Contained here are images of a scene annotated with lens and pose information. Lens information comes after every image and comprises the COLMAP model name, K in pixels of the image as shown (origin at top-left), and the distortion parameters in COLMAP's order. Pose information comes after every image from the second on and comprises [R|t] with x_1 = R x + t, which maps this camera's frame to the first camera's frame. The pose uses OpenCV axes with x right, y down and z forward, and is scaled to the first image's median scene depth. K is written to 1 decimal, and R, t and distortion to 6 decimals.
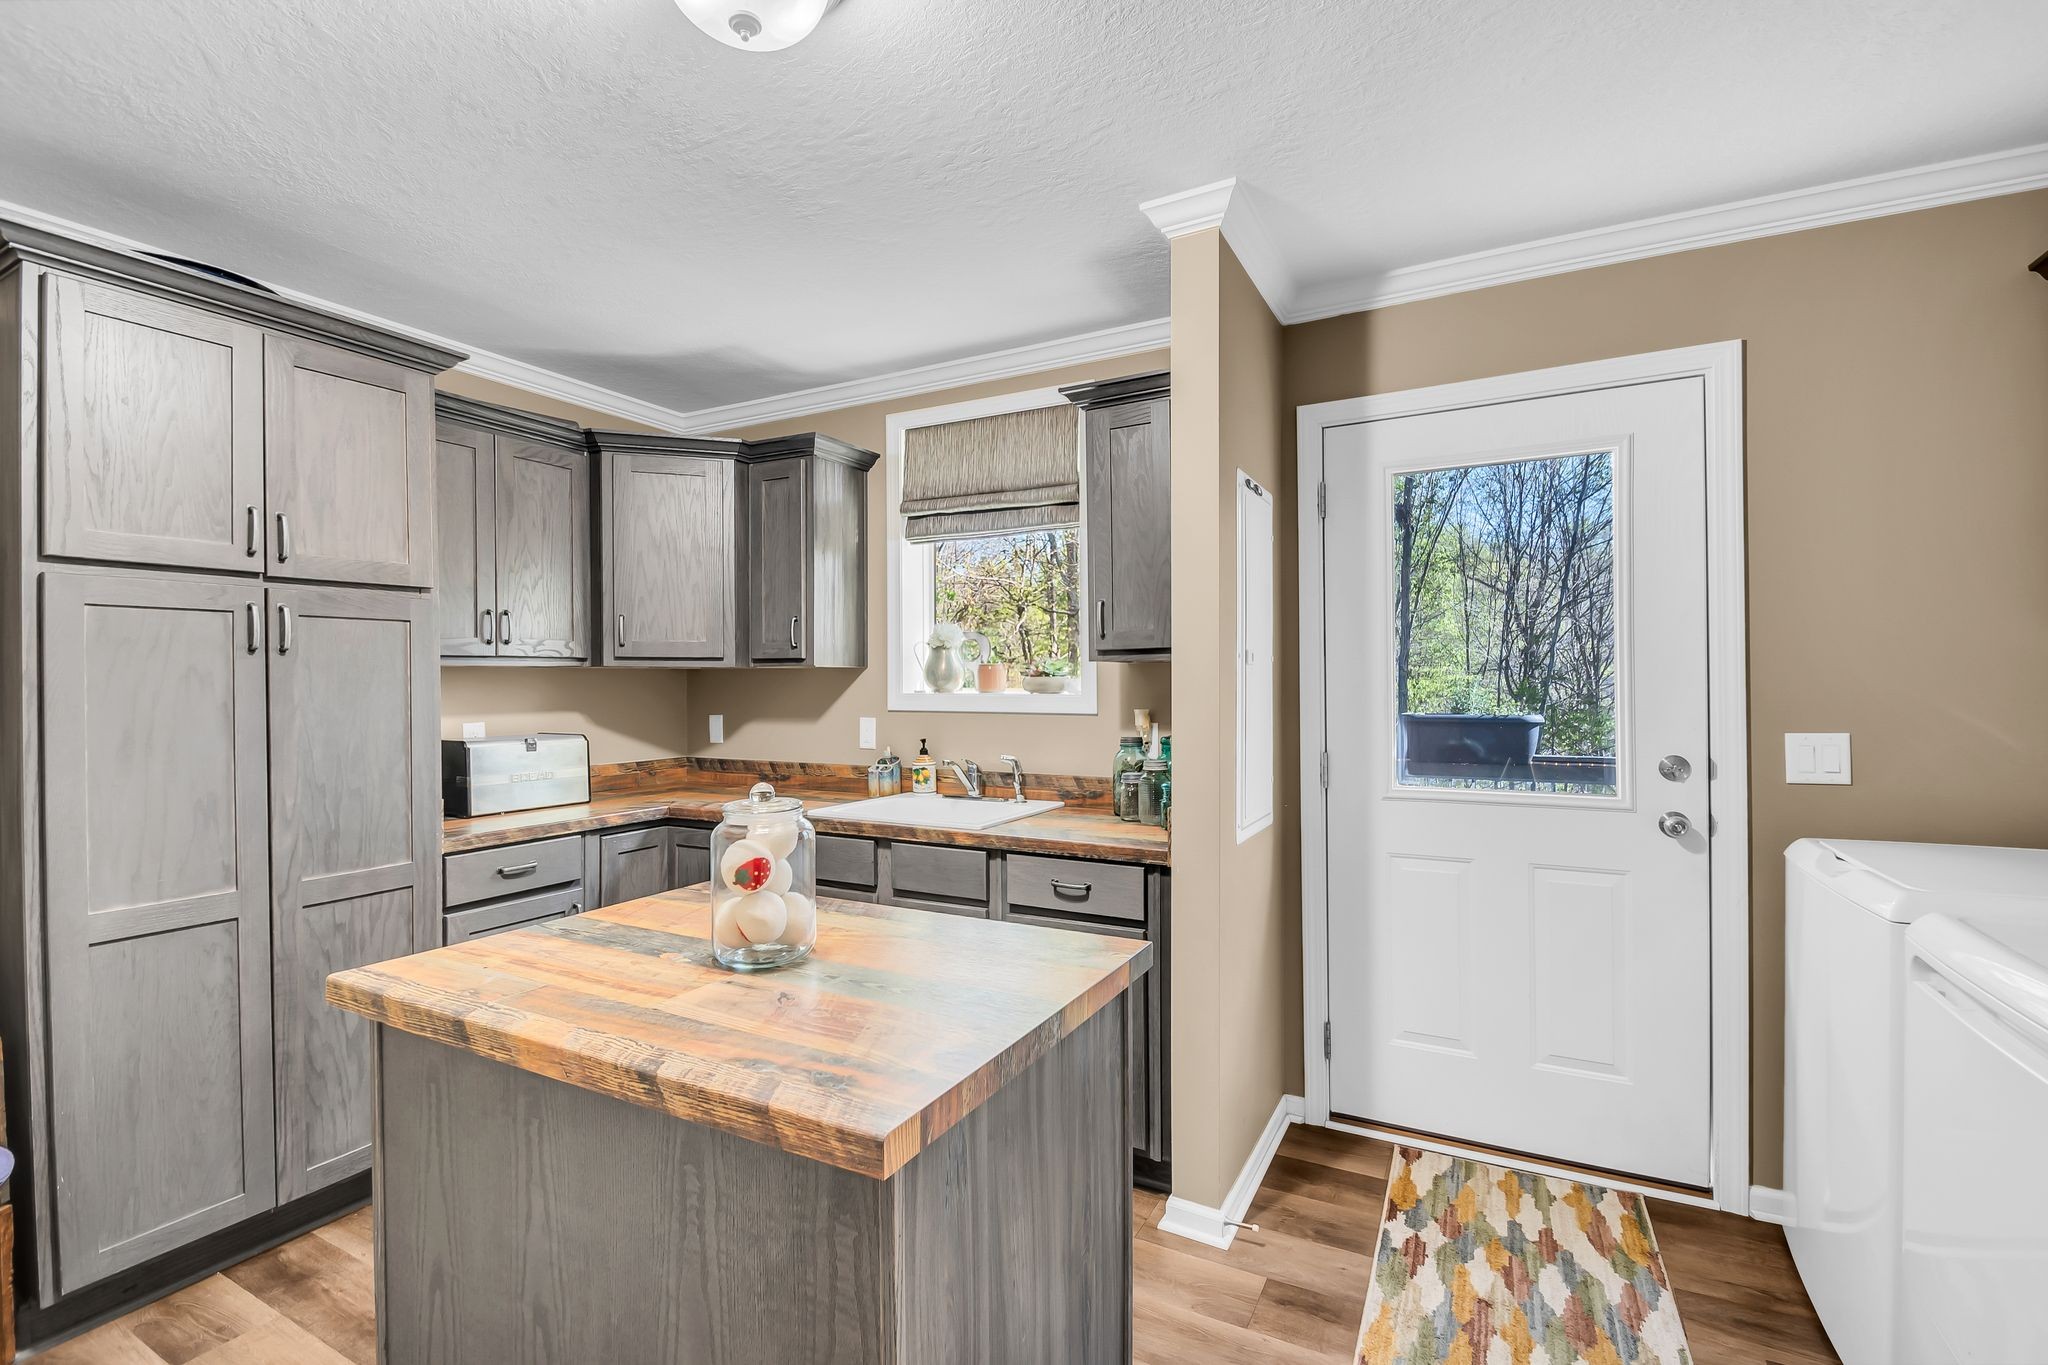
lens RADIAL K [[903.4, 0, 1028.9], [0, 903.4, 673.7], [0, 0, 1]] dist [0.016333, -0.018128]
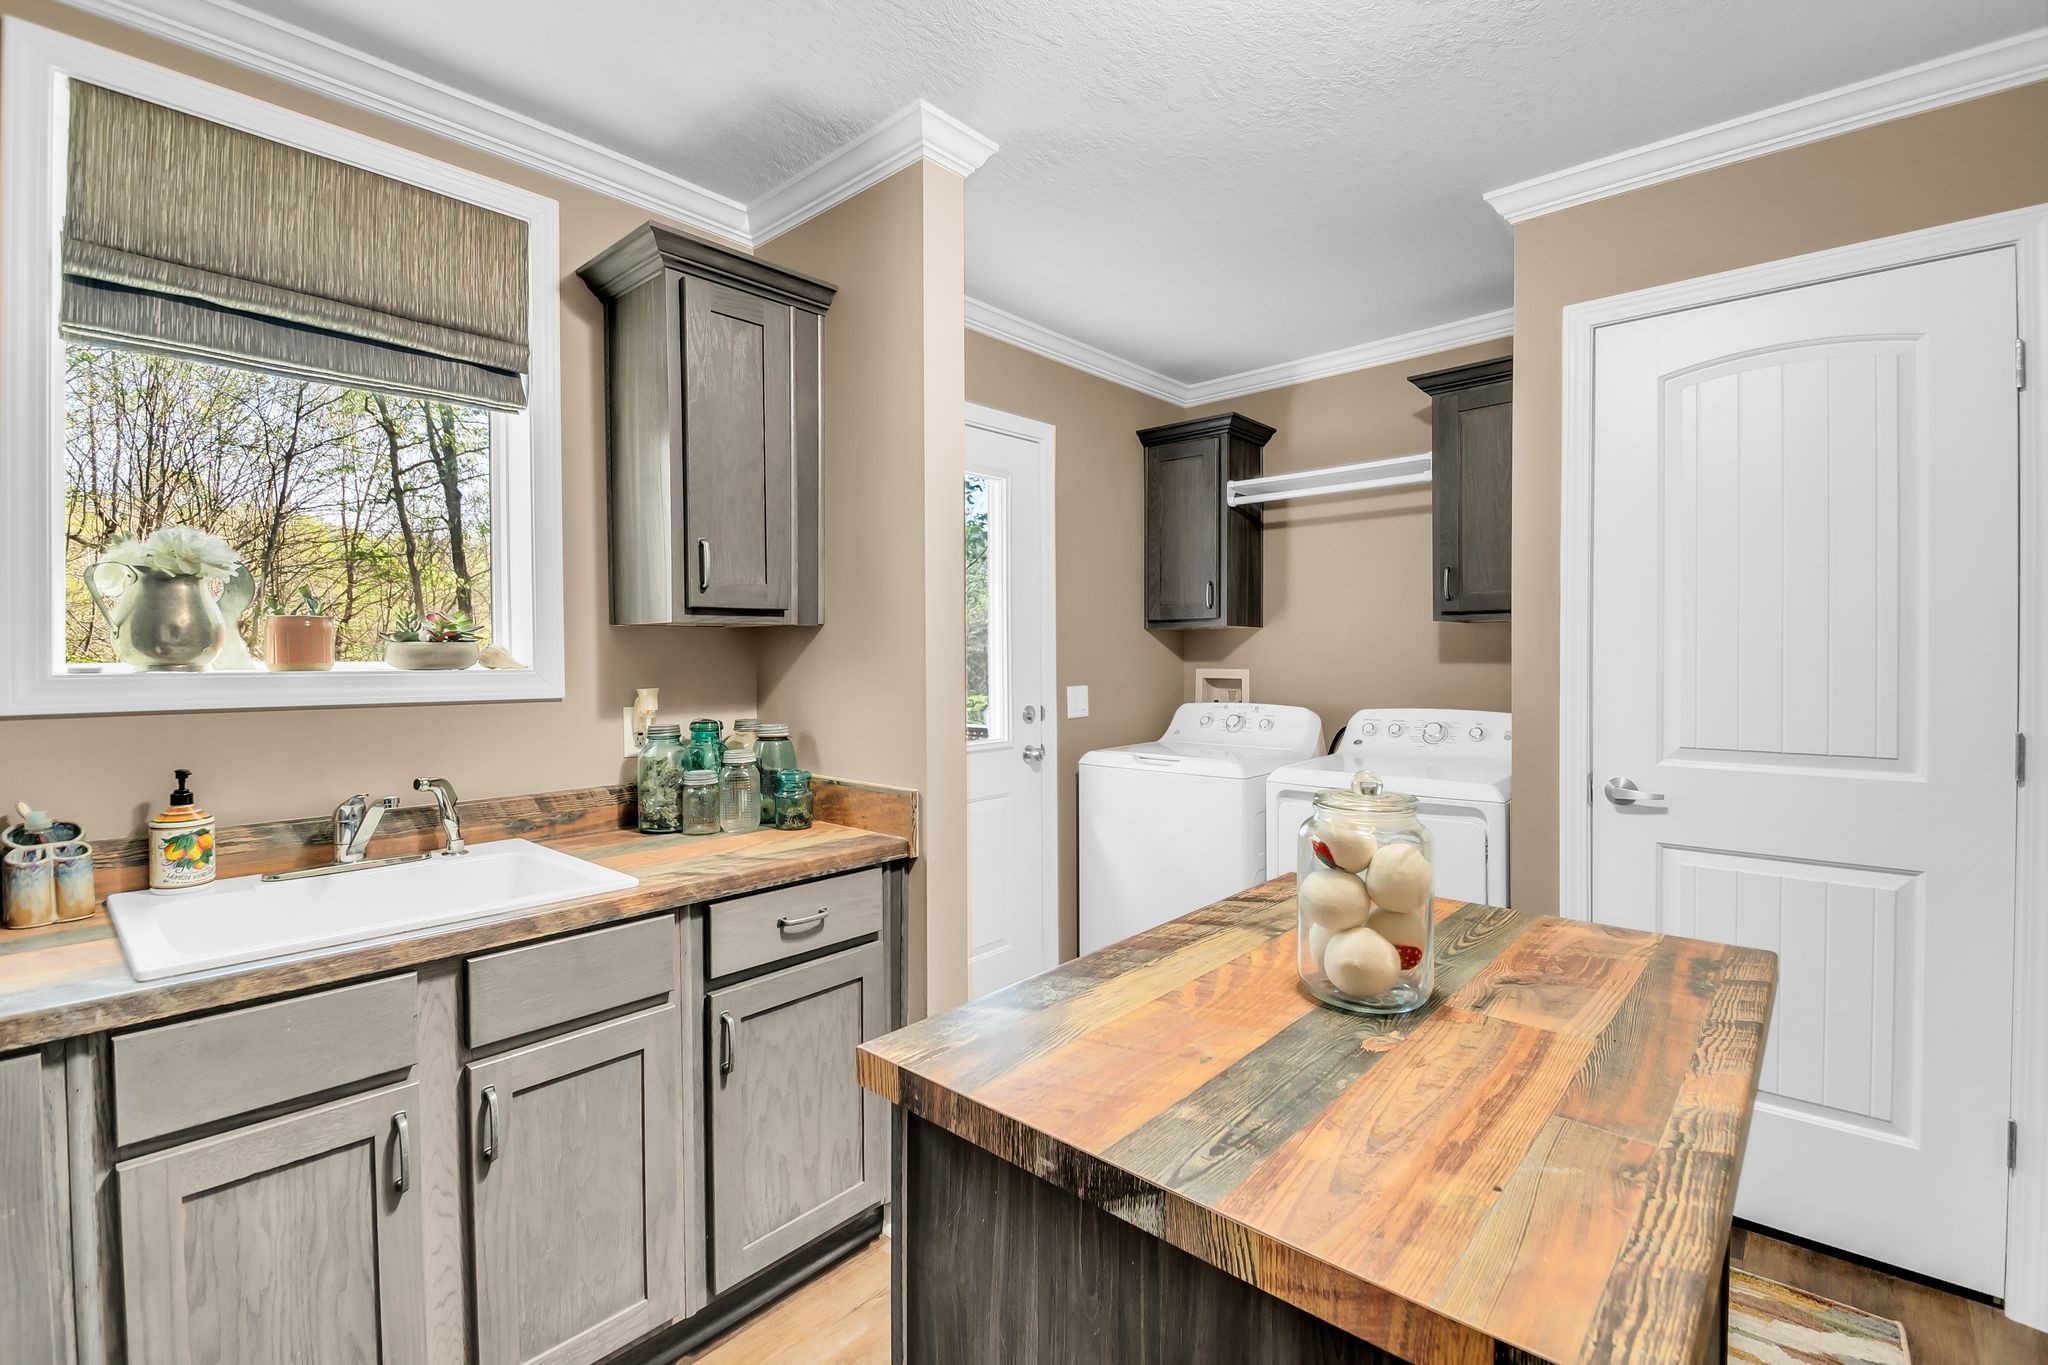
lens RADIAL K [[903.4, 0, 1028.9], [0, 903.4, 673.7], [0, 0, 1]] dist [0.016333, -0.018128]
pose [[0.233446, -0.015420, 0.972247, -1.071114], [-0.008475, 0.999804, 0.017892, 0.021522], [-0.972333, -0.012417, 0.233270, 1.055467]]
